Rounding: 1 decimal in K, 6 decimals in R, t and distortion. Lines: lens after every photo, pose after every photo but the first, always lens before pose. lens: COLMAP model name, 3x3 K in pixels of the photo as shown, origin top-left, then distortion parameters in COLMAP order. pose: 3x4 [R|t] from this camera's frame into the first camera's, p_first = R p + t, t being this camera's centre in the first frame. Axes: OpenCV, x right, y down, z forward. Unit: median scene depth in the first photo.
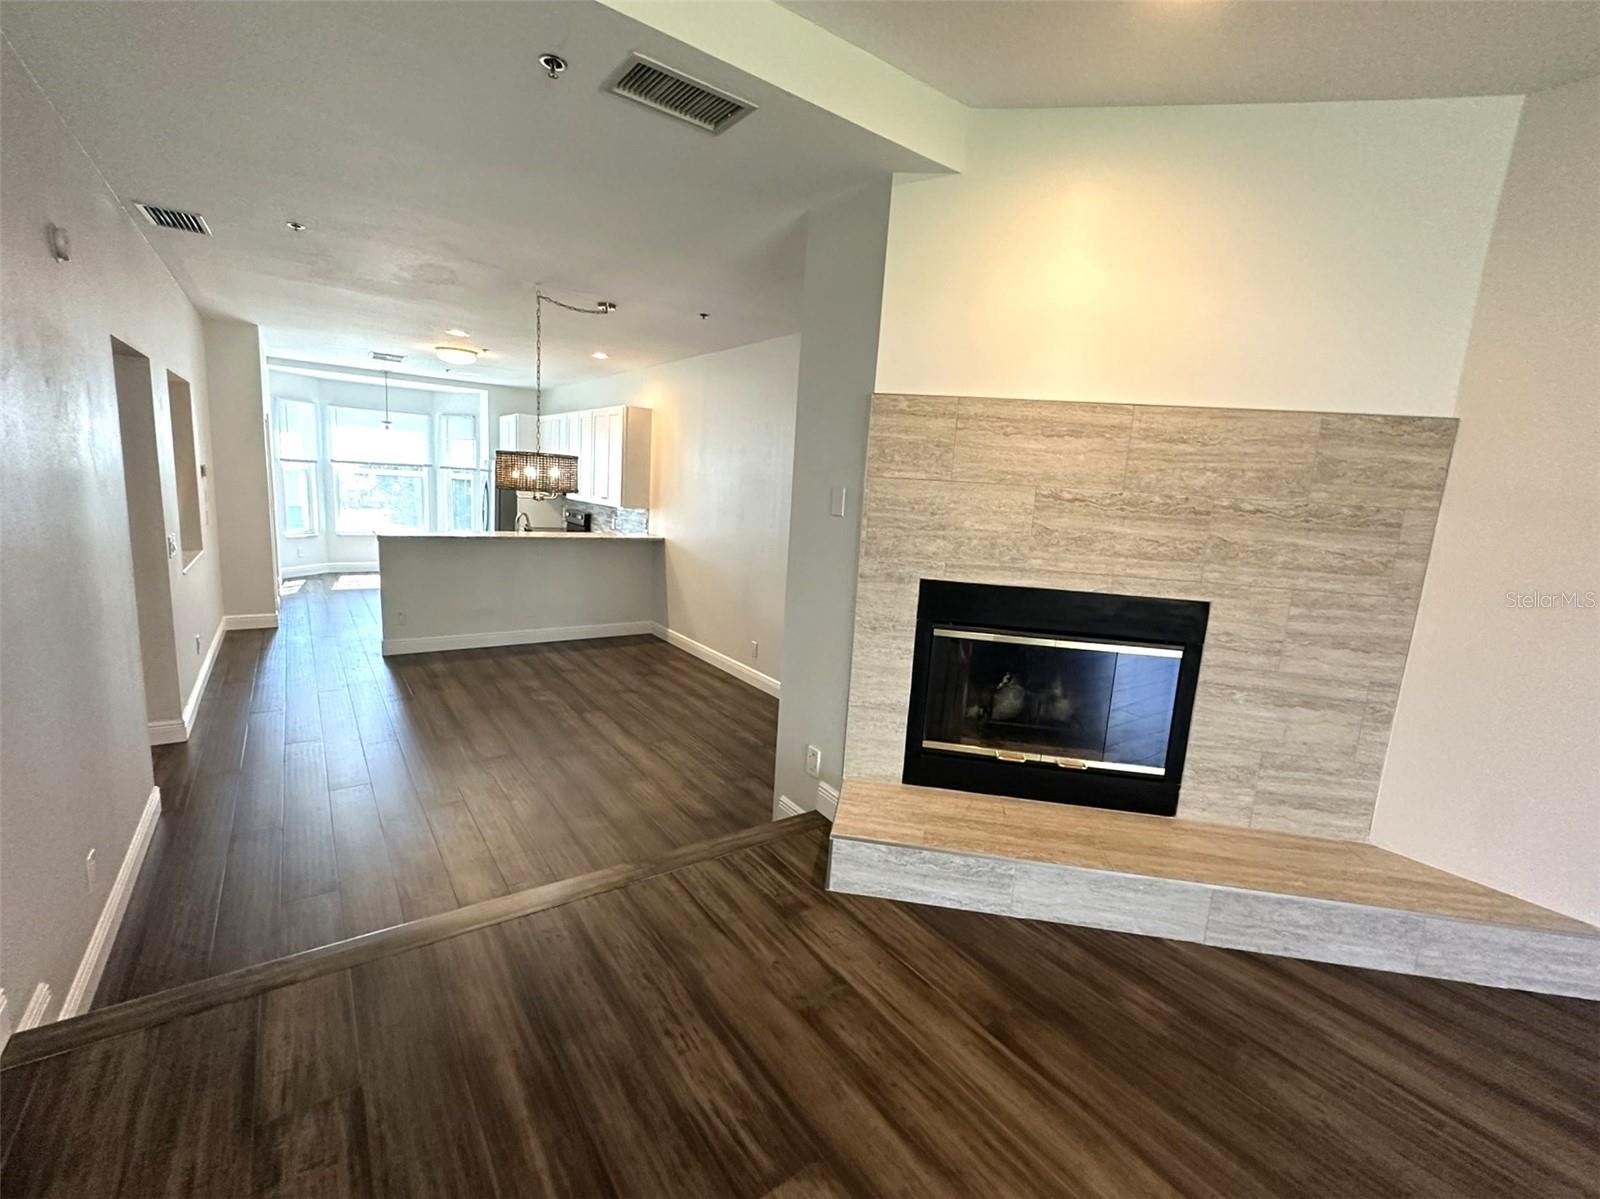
lens RADIAL K [[682.3, 0, 809.7], [0, 682.3, 593.6], [0, 0, 1]] dist [0.000053, -0.000989]
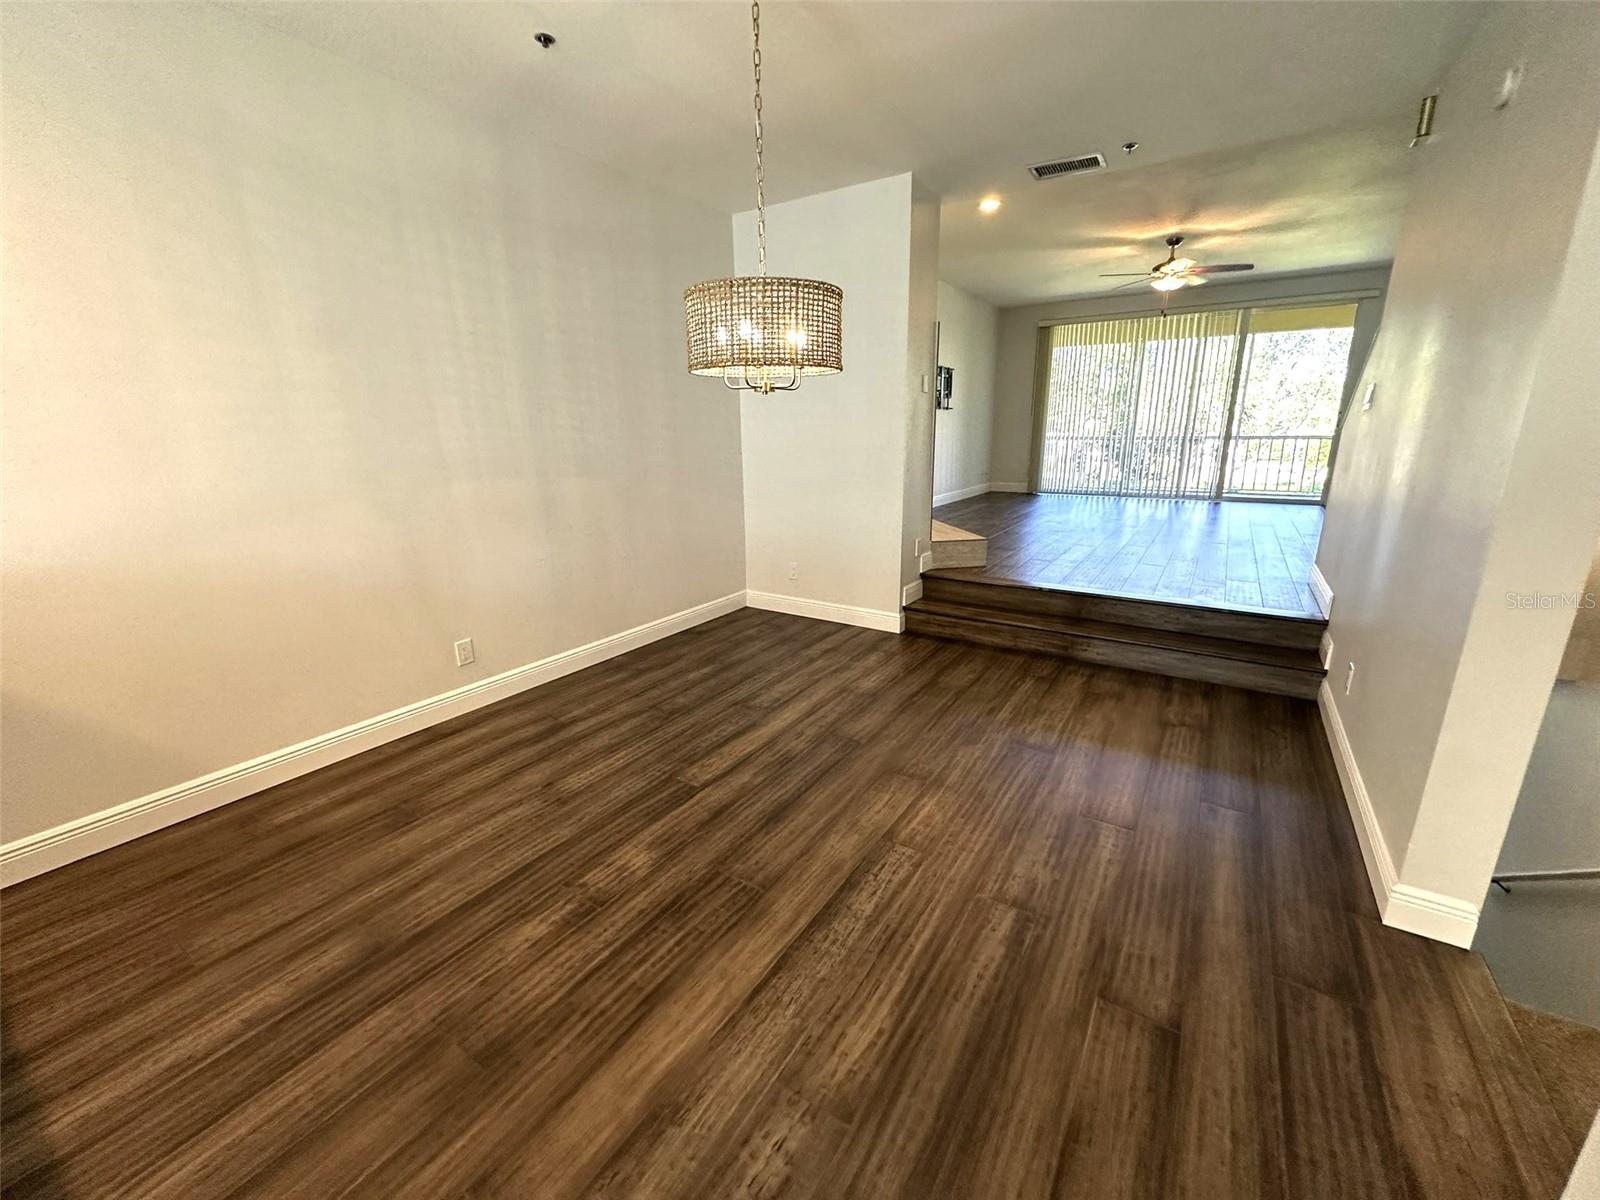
lens RADIAL K [[635.7, 0, 799.7], [0, 635.7, 598.2], [0, 0, 1]] dist [-0.004180, 0.000323]
pose [[-0.341045, -0.305103, 0.889157, -1.732497], [0.138128, 0.919334, 0.368438, -0.330214], [-0.929844, 0.248471, -0.271391, 2.274193]]
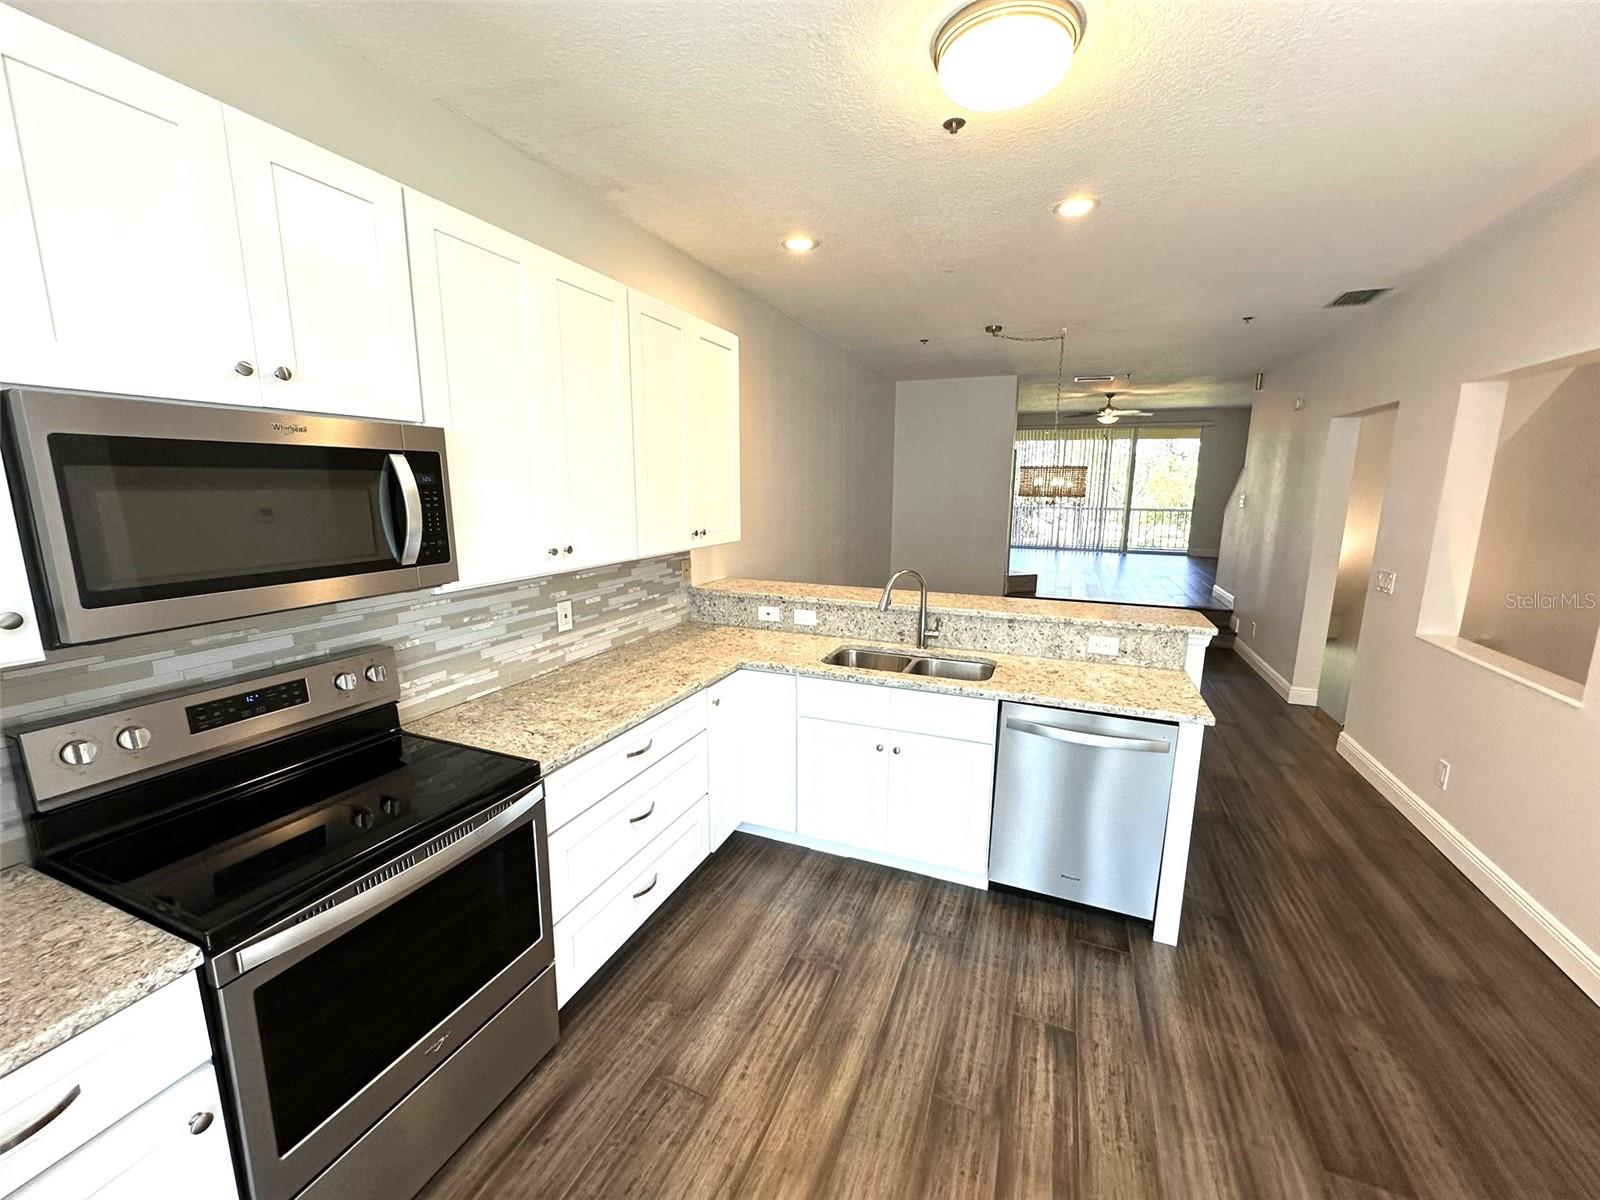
lens RADIAL K [[635.7, 0, 799.8], [0, 635.7, 606.6], [0, 0, 1]] dist [-0.004180, 0.000323]
pose [[-0.509812, -0.243682, 0.825052, -2.286796], [0.082474, 0.940782, 0.328826, -0.743756], [-0.856323, 0.235685, -0.459525, 3.877030]]
